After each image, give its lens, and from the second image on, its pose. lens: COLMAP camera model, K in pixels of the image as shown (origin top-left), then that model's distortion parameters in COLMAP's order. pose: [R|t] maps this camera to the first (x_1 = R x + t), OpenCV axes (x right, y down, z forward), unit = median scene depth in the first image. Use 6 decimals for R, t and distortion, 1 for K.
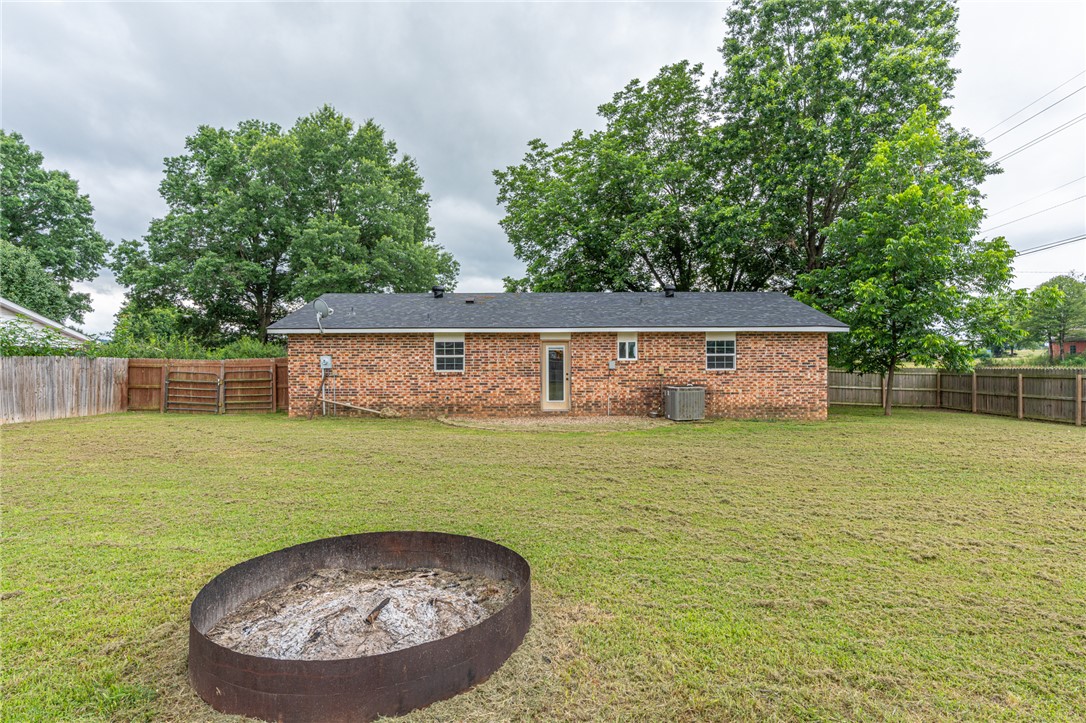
lens RADIAL K [[553.3, 0, 558.2], [0, 553.3, 367.8], [0, 0, 1]] dist [-0.003644, 0.000463]
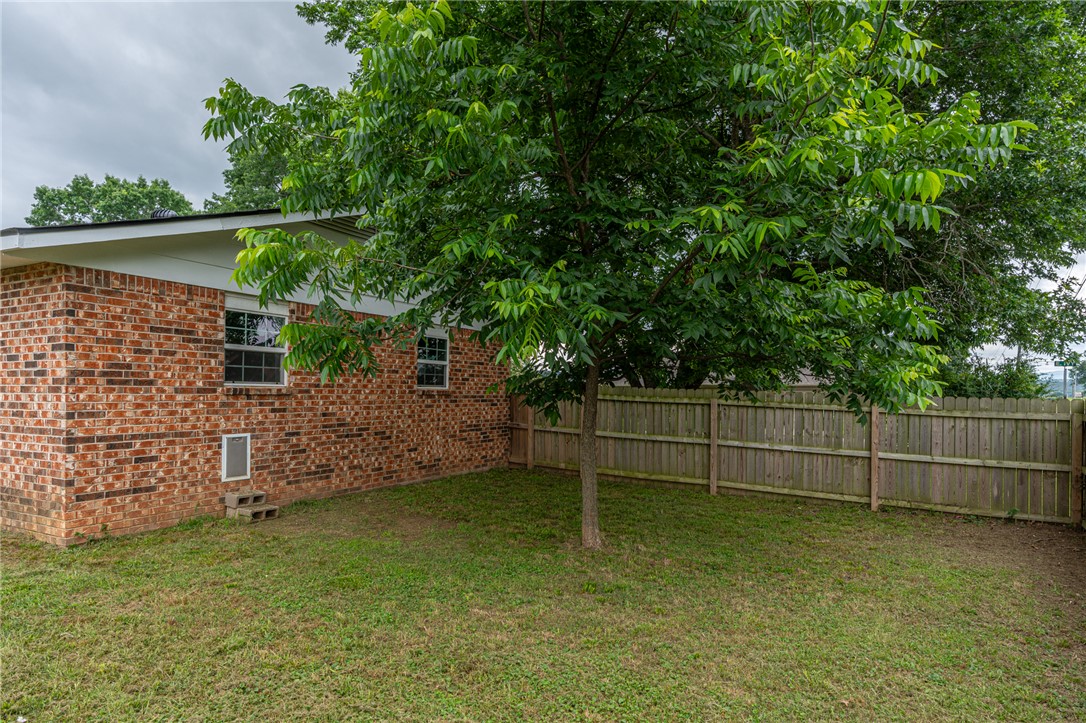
lens RADIAL K [[621.6, 0, 547.7], [0, 621.6, 370.0], [0, 0, 1]] dist [-0.006583, -0.001661]
pose [[0.881926, -0.002137, -0.471383, 0.888529], [-0.019578, 0.998961, -0.041159, 0.004633], [0.470981, 0.045528, 0.880968, 0.823188]]
